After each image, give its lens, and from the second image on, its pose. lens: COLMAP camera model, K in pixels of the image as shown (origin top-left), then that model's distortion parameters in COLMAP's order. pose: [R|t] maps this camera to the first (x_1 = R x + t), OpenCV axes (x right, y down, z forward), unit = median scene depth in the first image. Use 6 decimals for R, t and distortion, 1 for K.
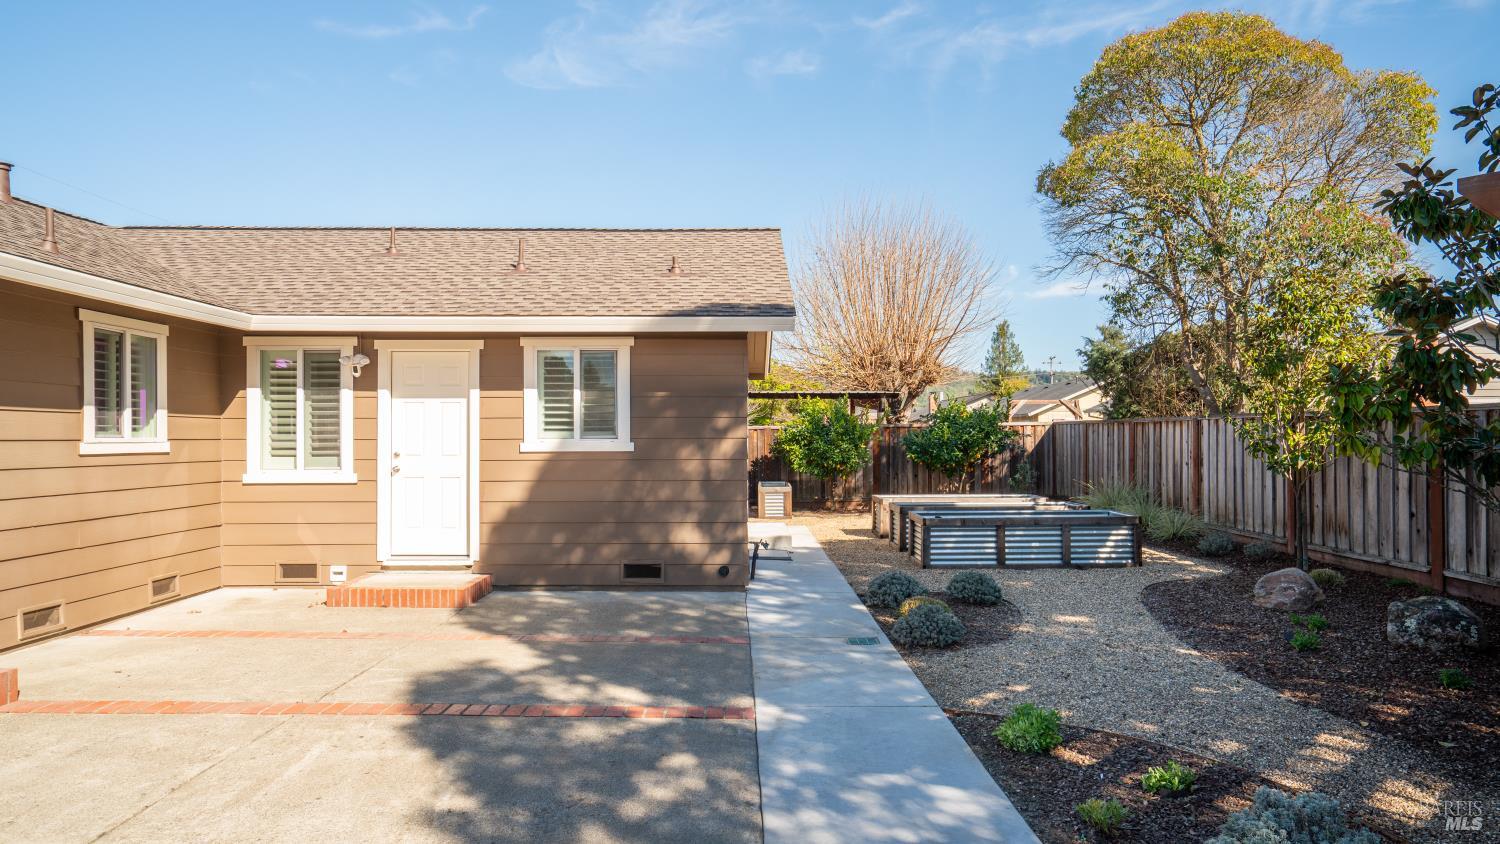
lens RADIAL K [[934.4, 0, 750.0], [0, 934.4, 422.0], [0, 0, 1]] dist [-0.042629, 0.047862]
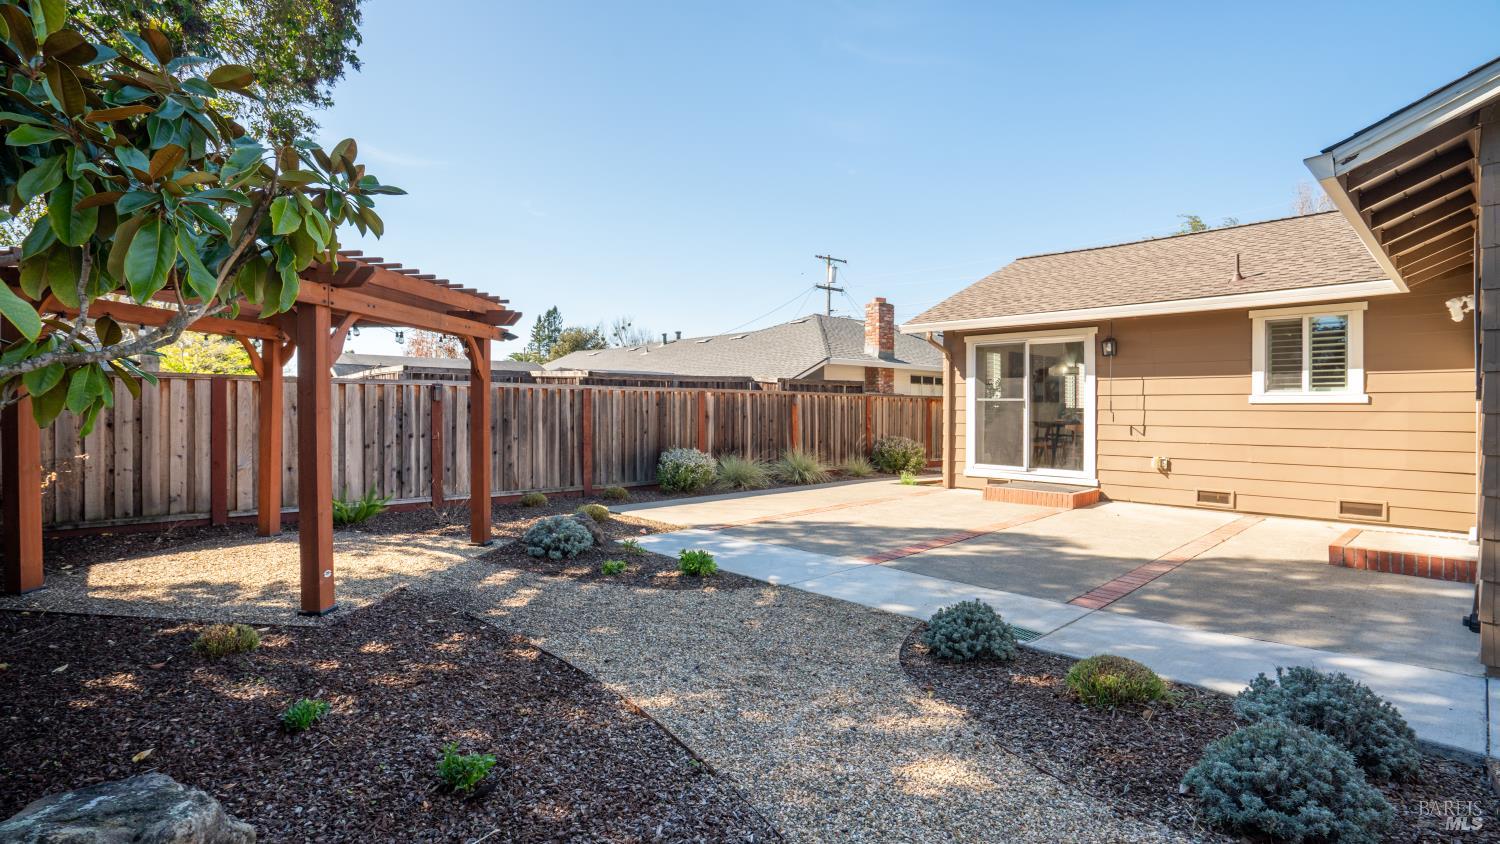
lens RADIAL K [[684.9, 0, 745.1], [0, 684.9, 415.8], [0, 0, 1]] dist [-0.046956, 0.000083]
pose [[-0.738354, 0.014127, -0.674266, 0.480679], [0.011924, 0.999898, 0.007892, 0.026352], [0.674308, -0.002213, -0.738447, 0.888984]]
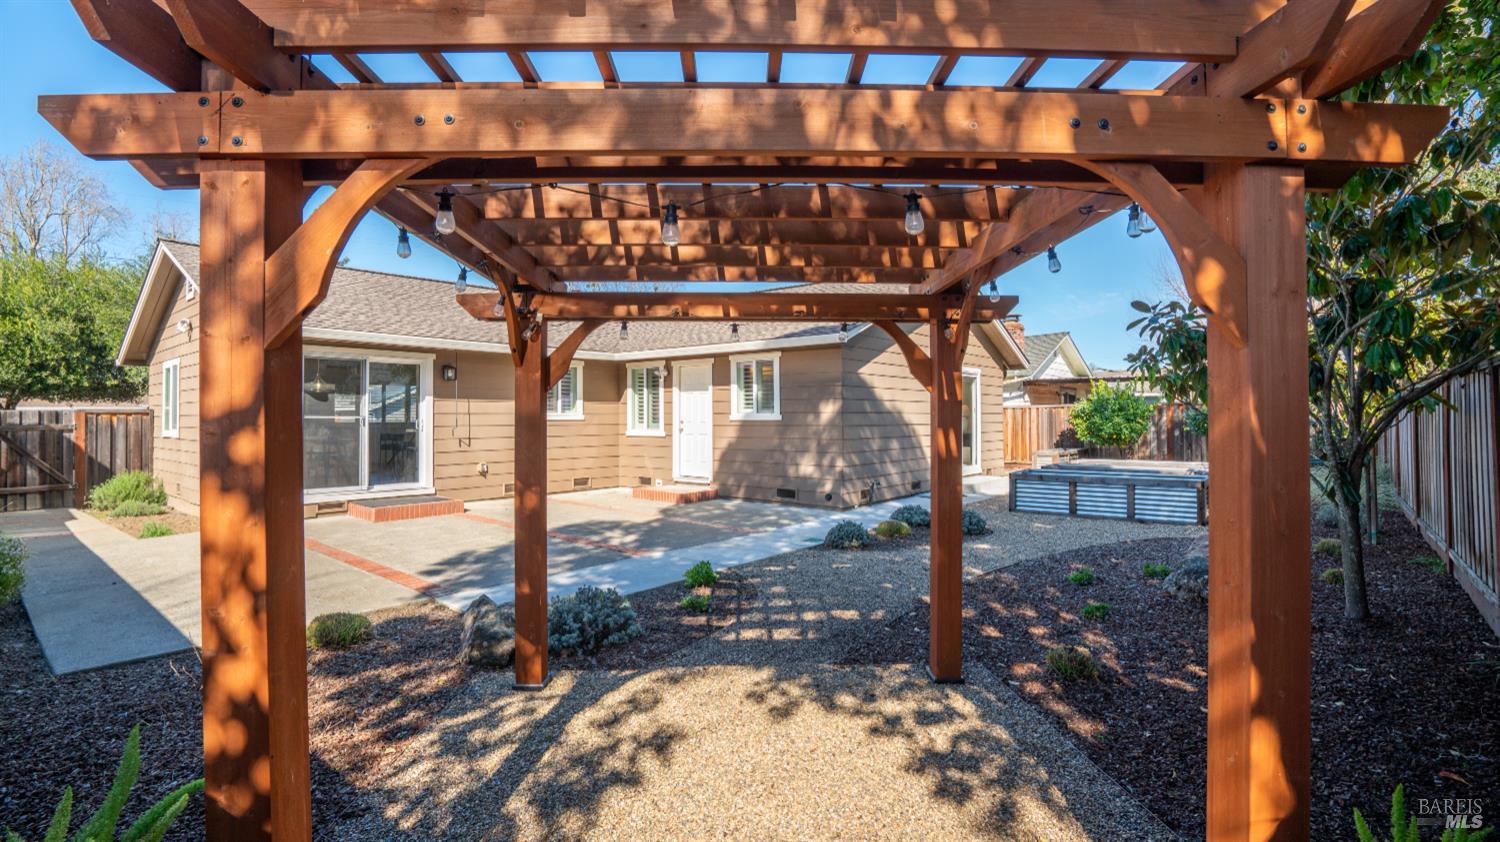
lens RADIAL K [[684.9, 0, 745.1], [0, 684.9, 414.8], [0, 0, 1]] dist [-0.046956, 0.000083]
pose [[0.759158, -0.002354, -0.650902, 0.564622], [0.011415, 0.999888, 0.009698, 0.008270], [0.650806, -0.014793, 0.759100, 0.035433]]
